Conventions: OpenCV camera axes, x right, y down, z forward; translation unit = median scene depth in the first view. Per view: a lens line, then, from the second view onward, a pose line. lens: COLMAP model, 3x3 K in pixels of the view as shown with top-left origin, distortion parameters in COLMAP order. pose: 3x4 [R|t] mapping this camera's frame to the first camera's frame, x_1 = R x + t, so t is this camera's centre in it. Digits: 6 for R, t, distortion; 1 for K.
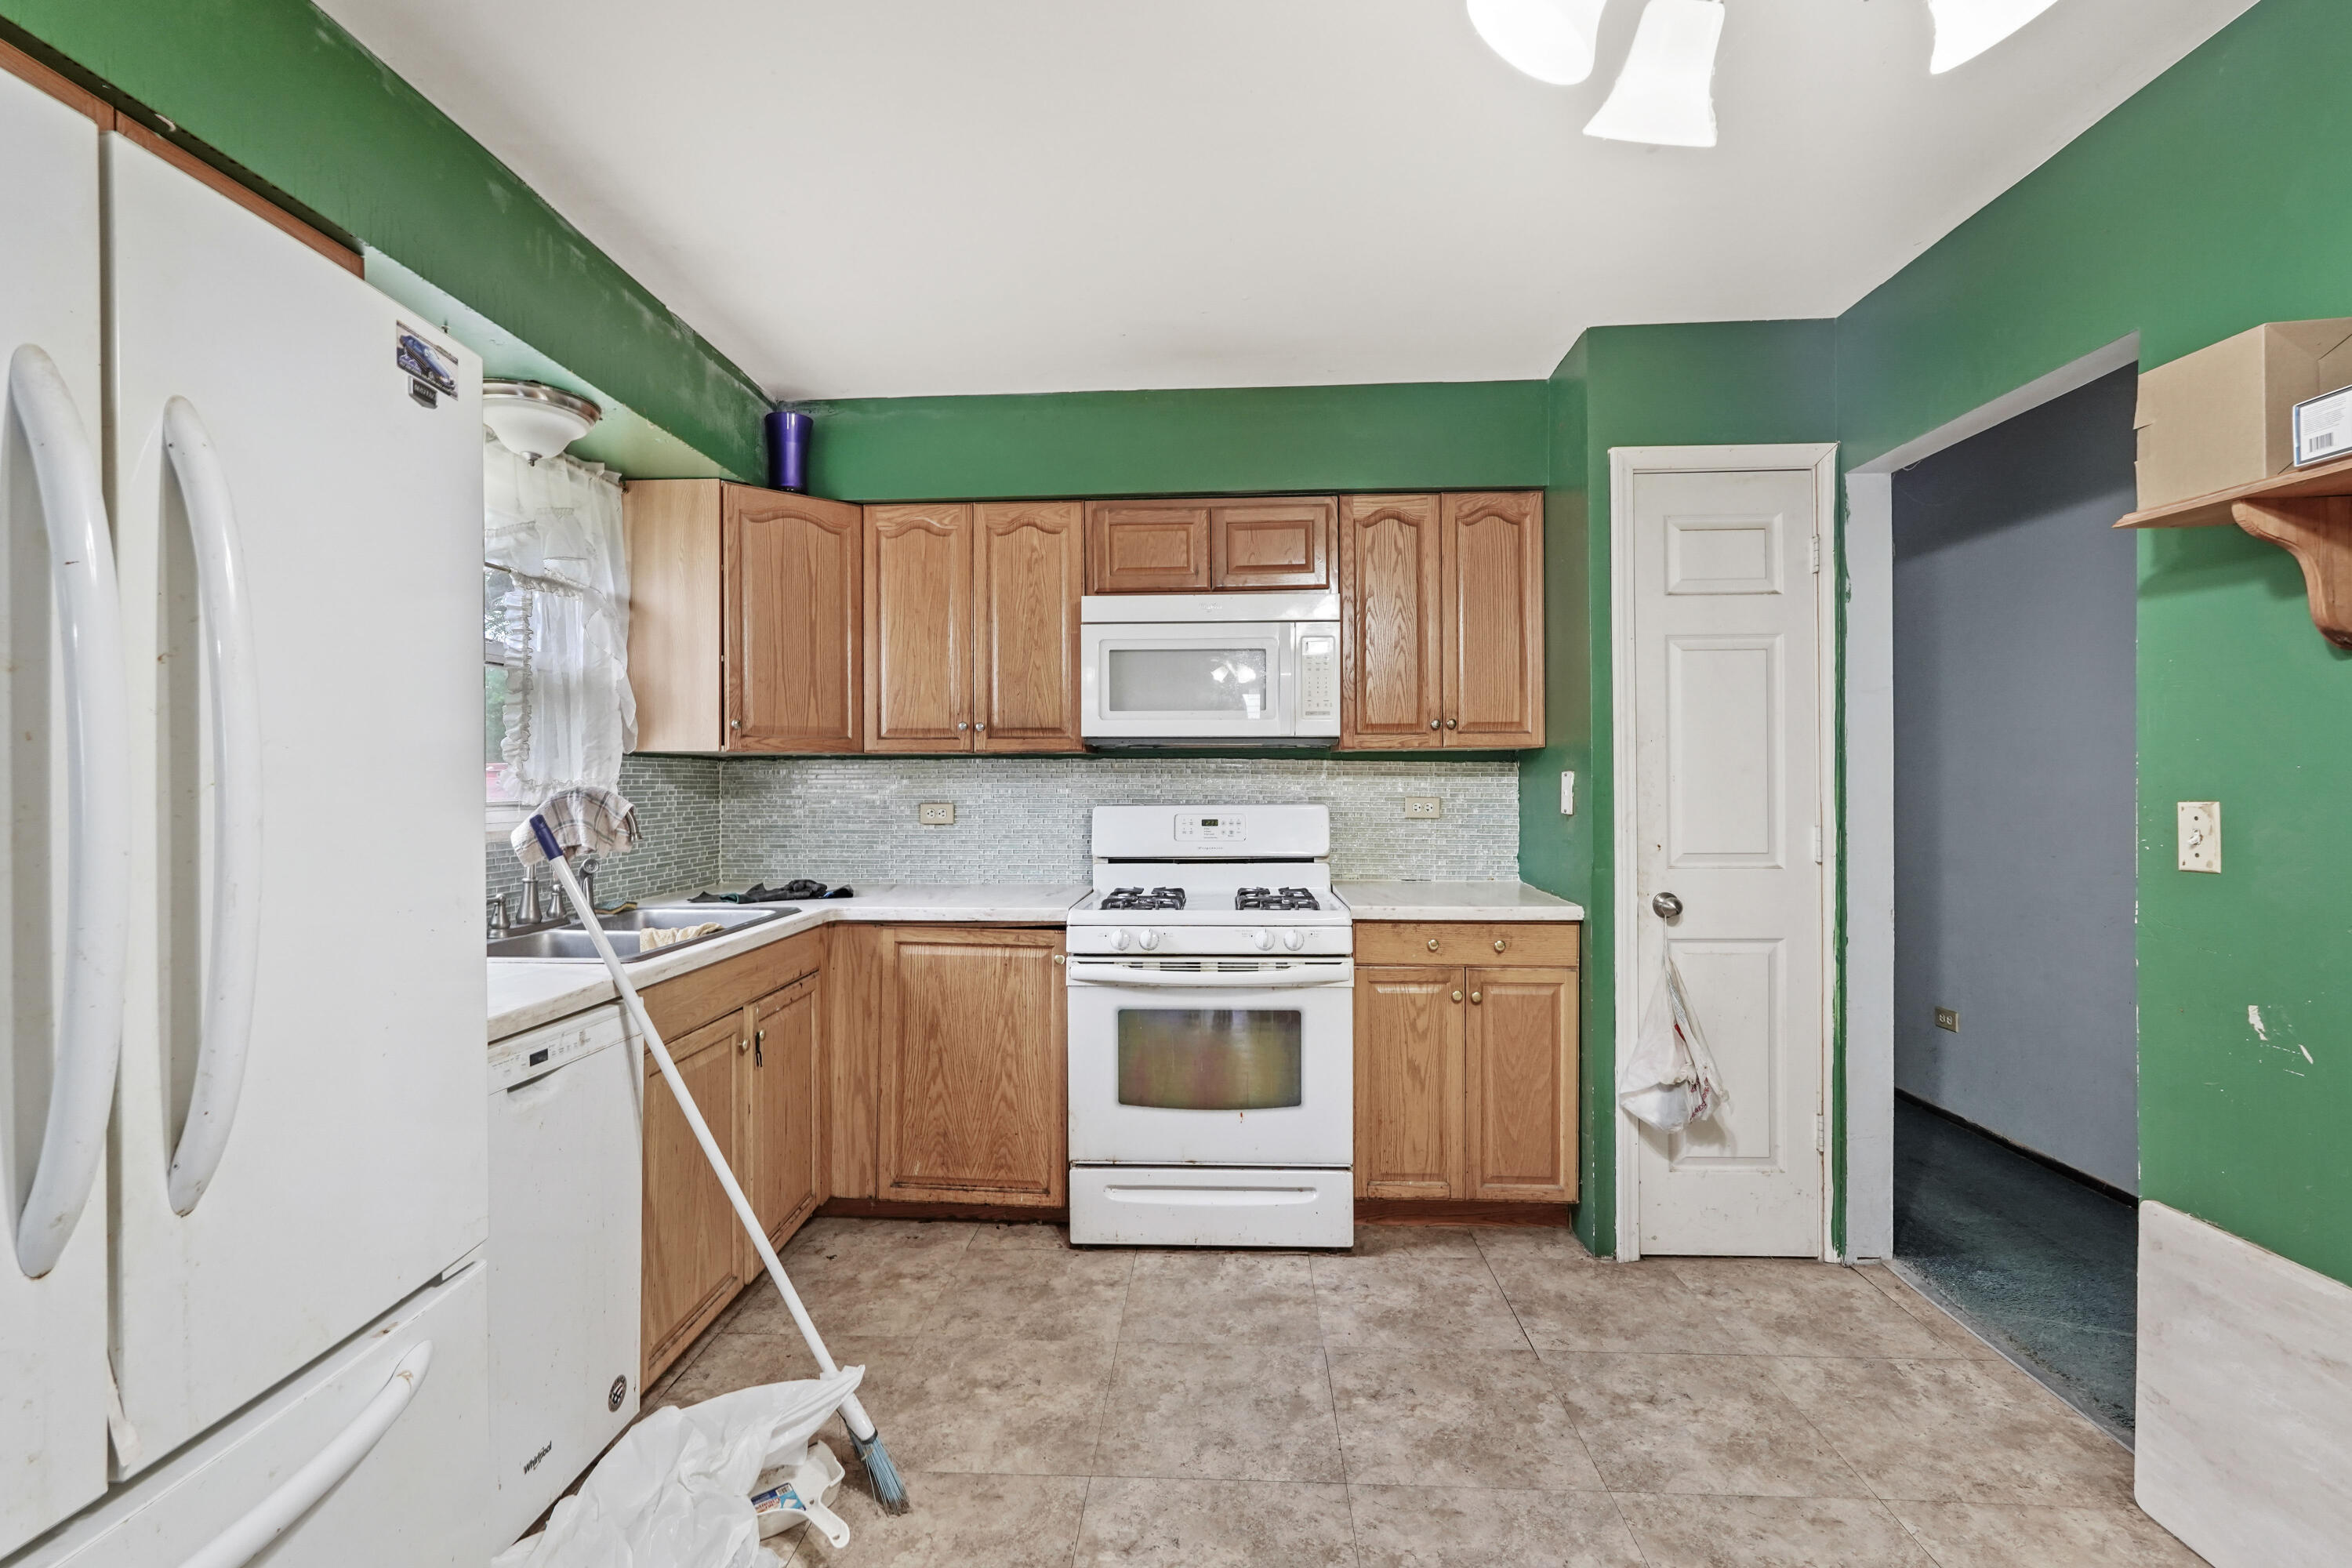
lens RADIAL K [[1043.1, 0, 1176.0], [0, 1043.1, 784.0], [0, 0, 1]] dist [-0.026053, 0.012429]
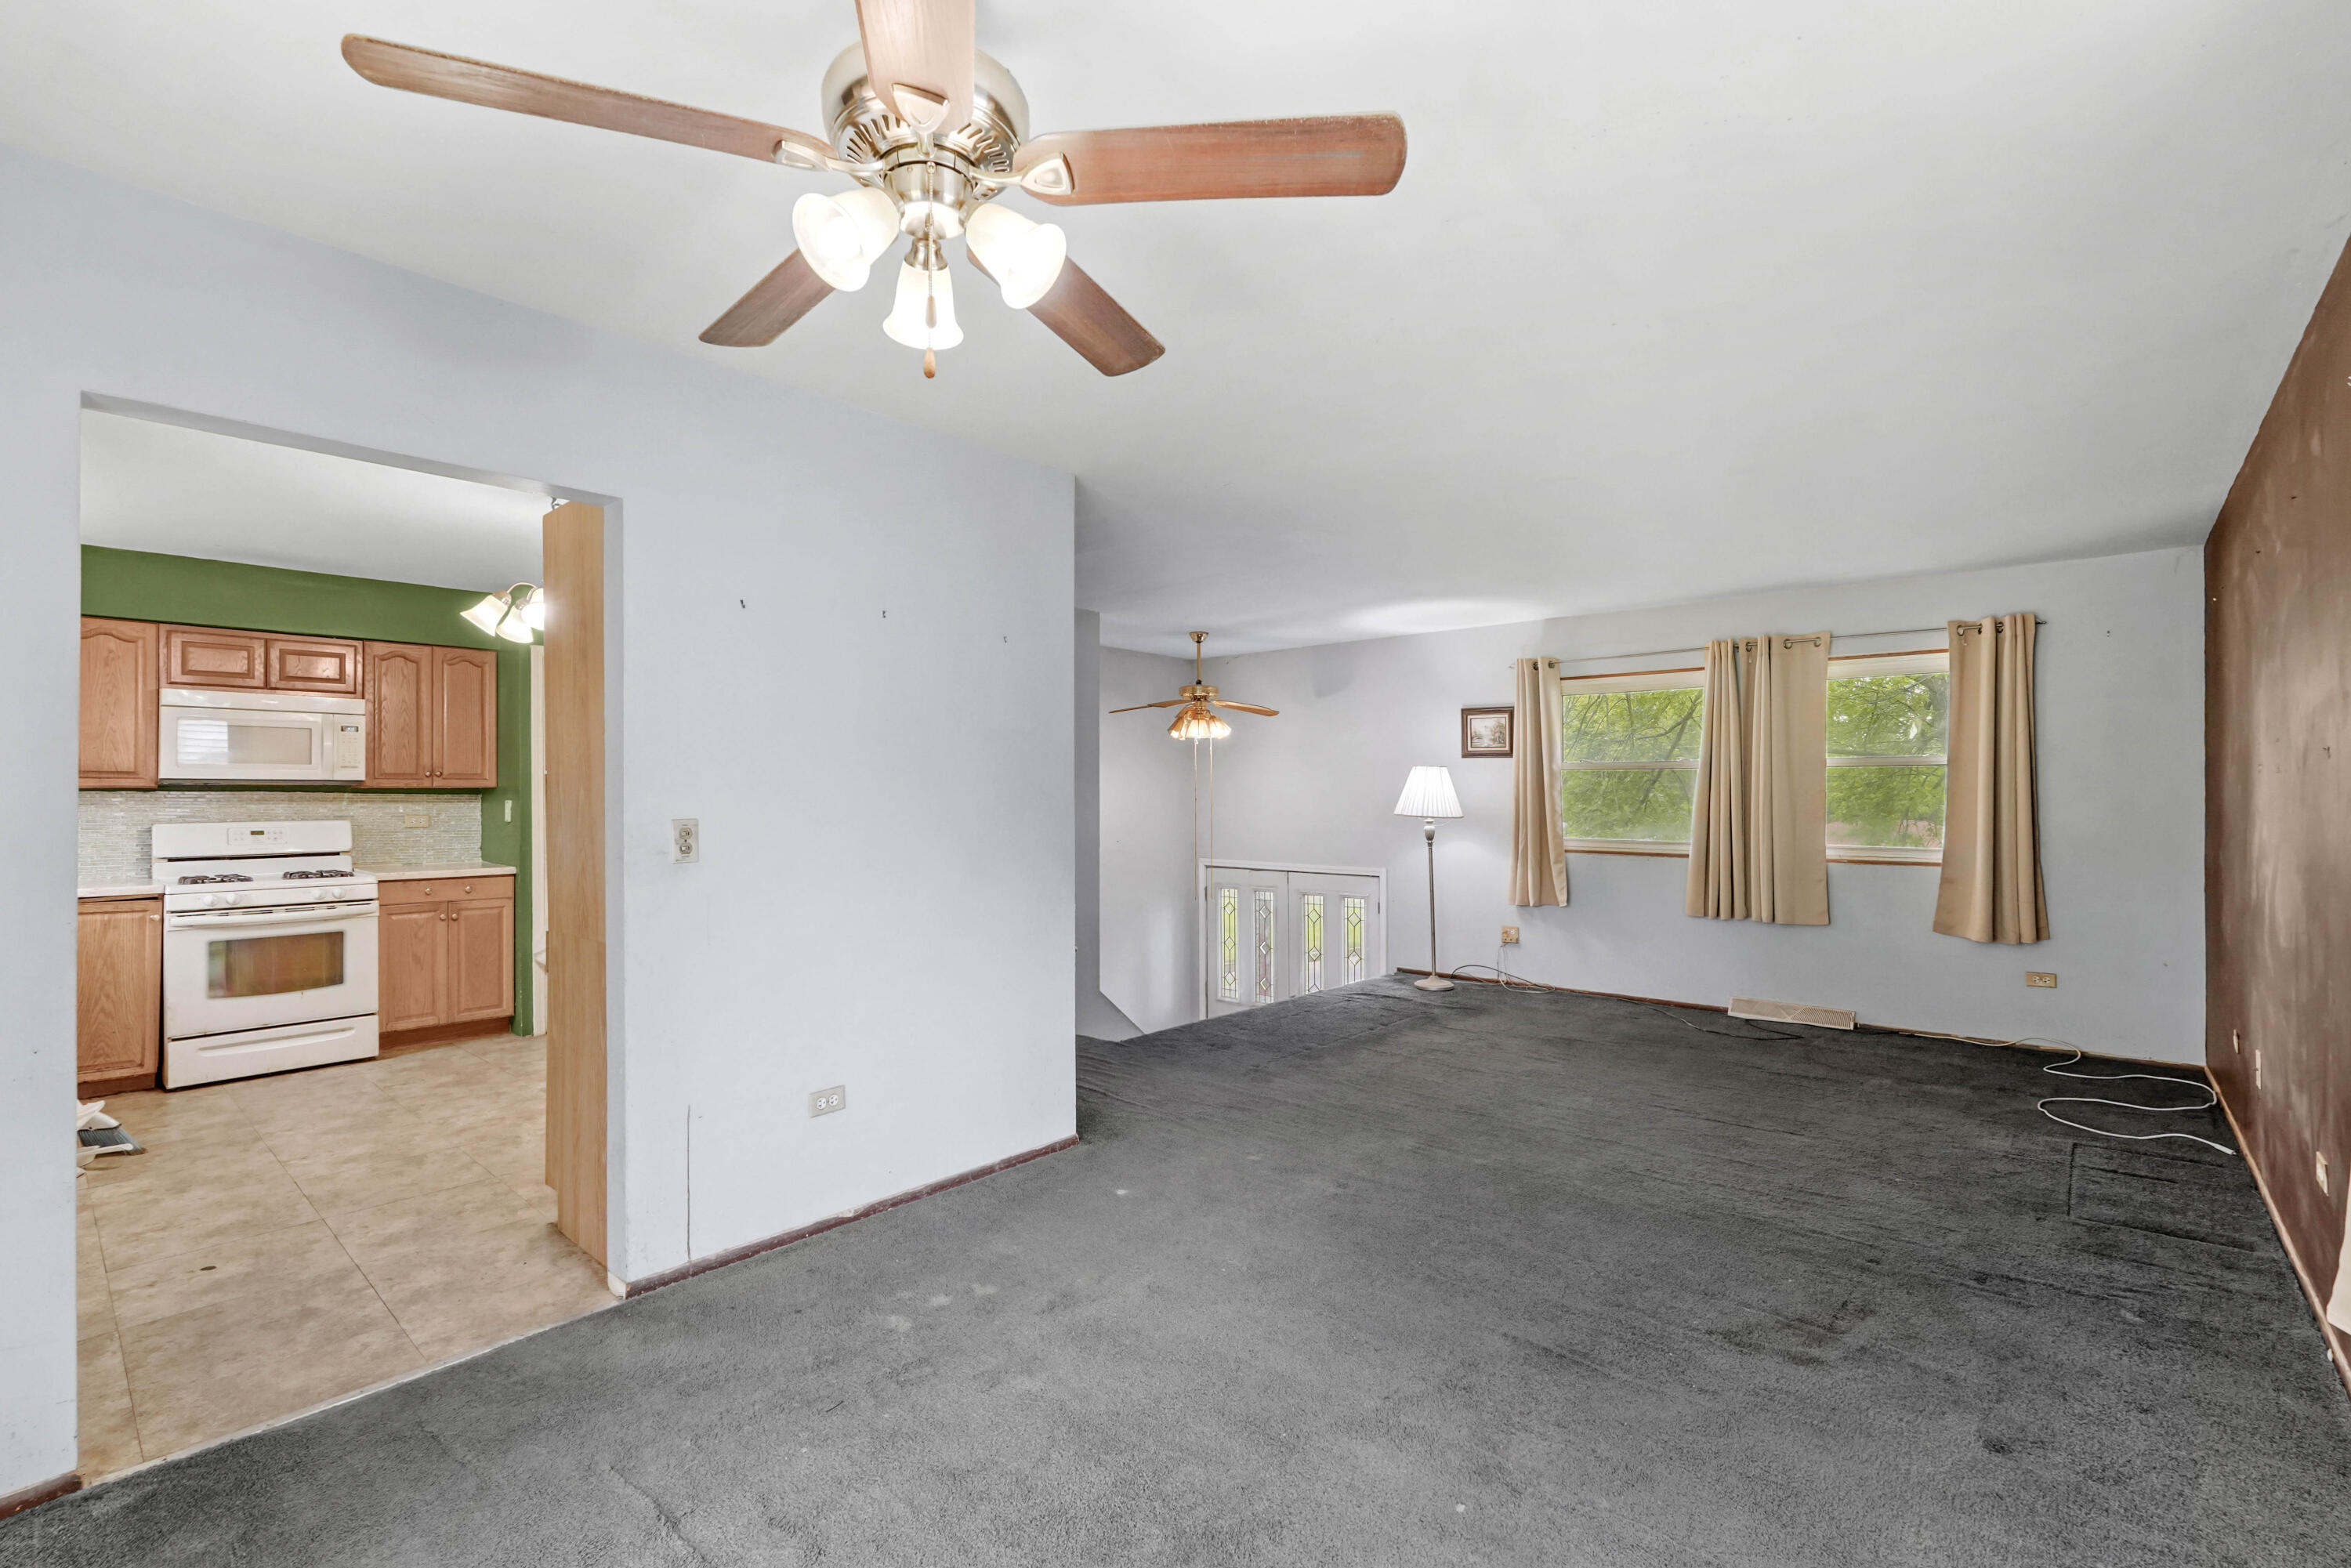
lens RADIAL K [[1042.6, 0, 1175.5], [0, 1042.6, 784.0], [0, 0, 1]] dist [-0.026053, 0.012429]
pose [[0.620419, 0.009814, 0.784209, -0.379454], [0.007225, 0.999808, -0.018228, 0.002207], [-0.784237, 0.016975, 0.620229, -1.221099]]
